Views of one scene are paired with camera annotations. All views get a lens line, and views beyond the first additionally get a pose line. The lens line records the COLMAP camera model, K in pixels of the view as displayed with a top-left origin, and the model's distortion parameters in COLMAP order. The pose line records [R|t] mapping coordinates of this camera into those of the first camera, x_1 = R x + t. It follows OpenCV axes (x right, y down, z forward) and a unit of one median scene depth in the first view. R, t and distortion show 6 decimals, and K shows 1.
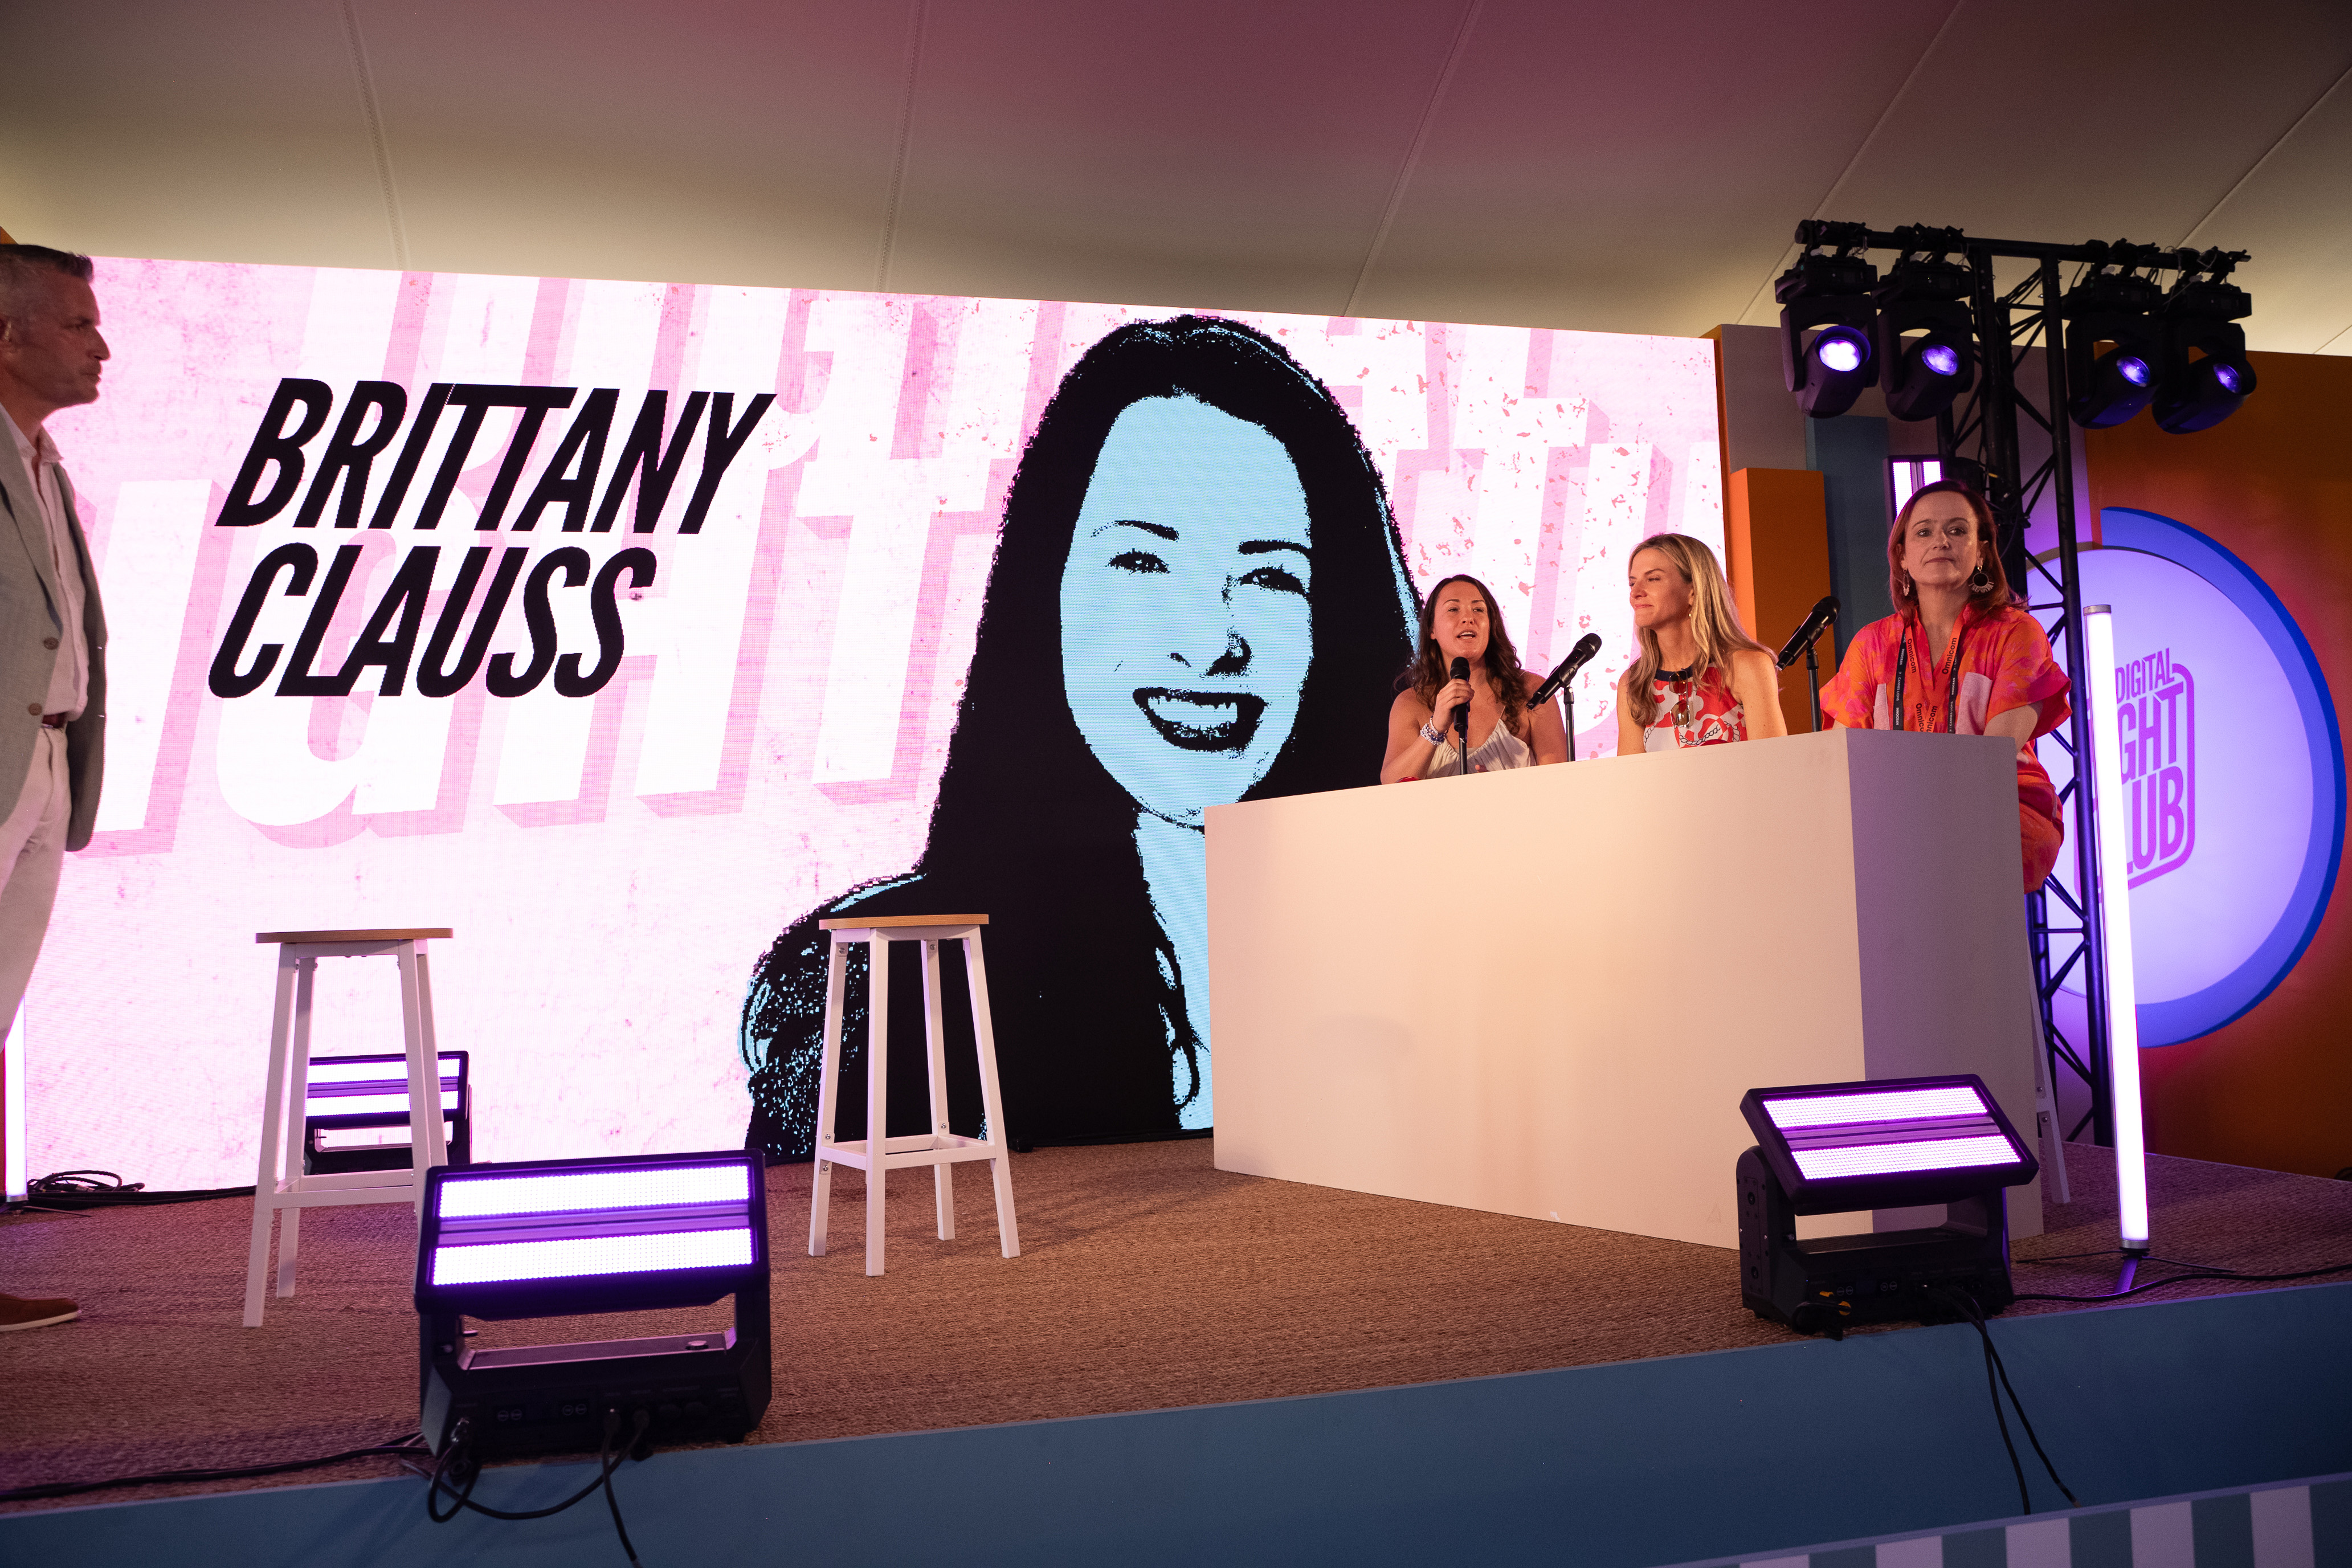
lens RADIAL K [[1867.6, 0, 1174.8], [0, 1867.6, 786.0], [0, 0, 1]] dist [-0.053816, 0.052753]
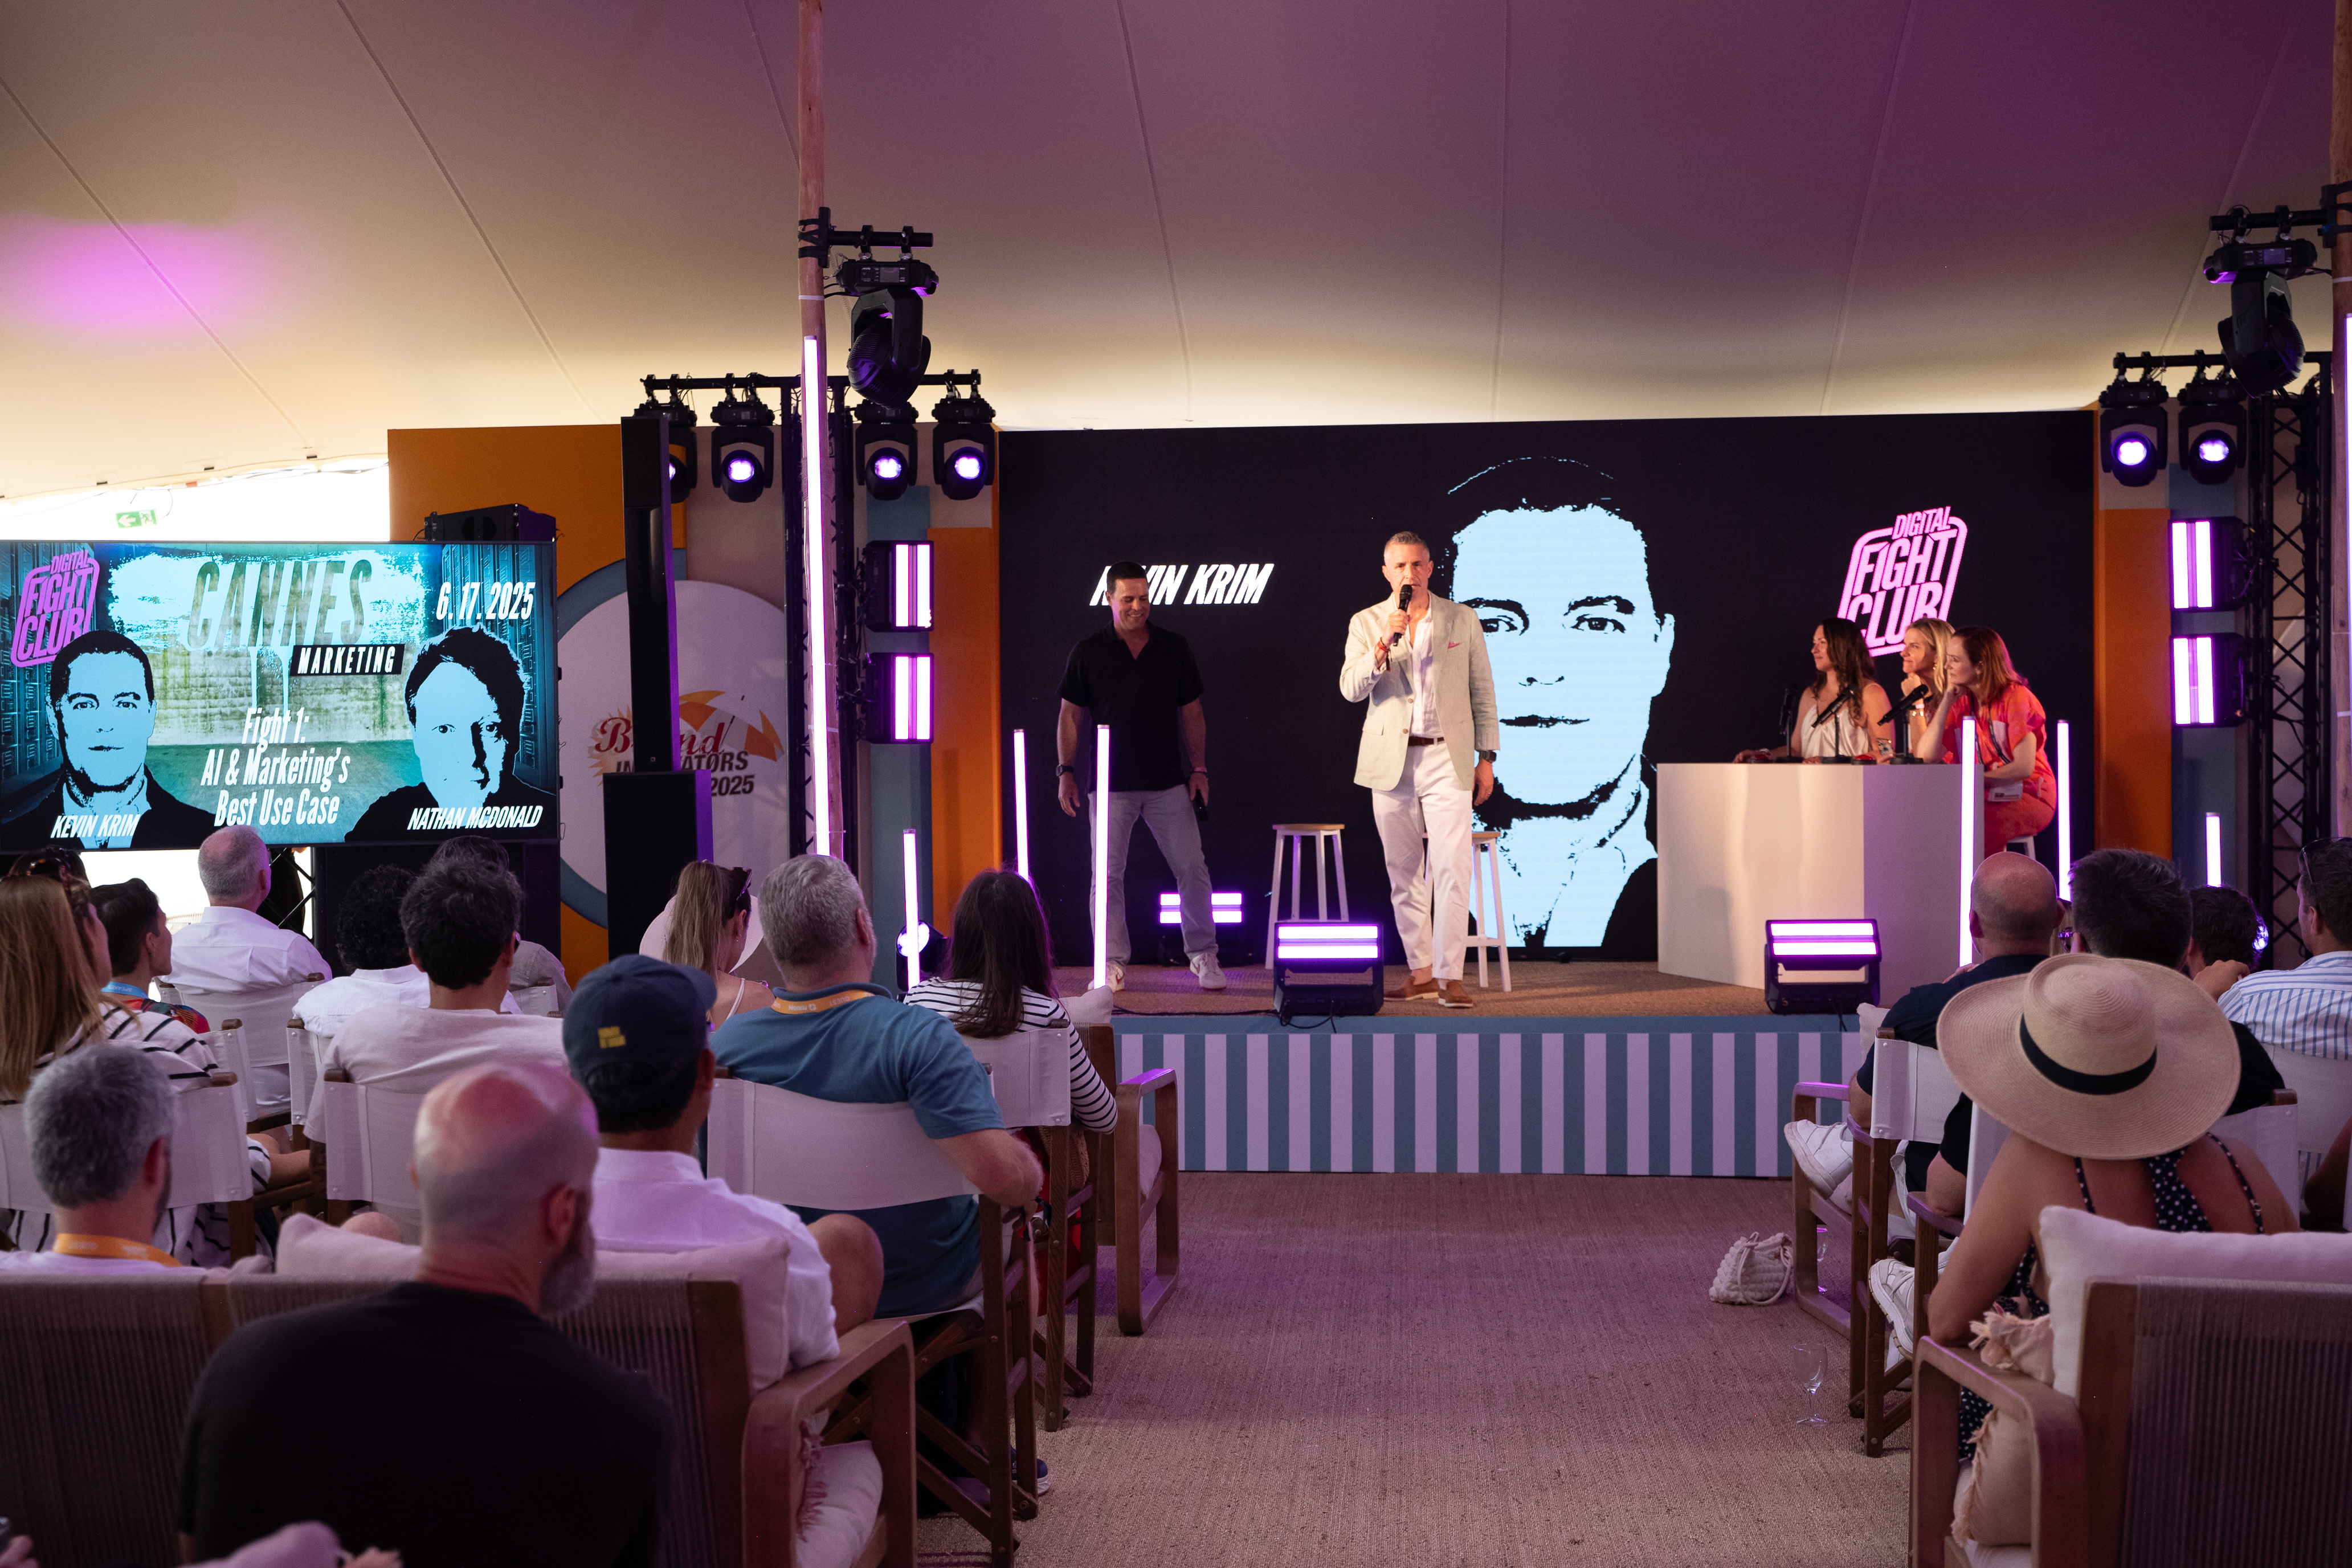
lens RADIAL K [[3260.0, 0, 1161.4], [0, 3260.0, 795.0], [0, 0, 1]] dist [0.043926, 0.000000]
pose [[0.945872, 0.026346, -0.323470, 0.511389], [0.005210, 0.995338, 0.096304, -0.231668], [0.324499, -0.092776, 0.941325, -1.817379]]
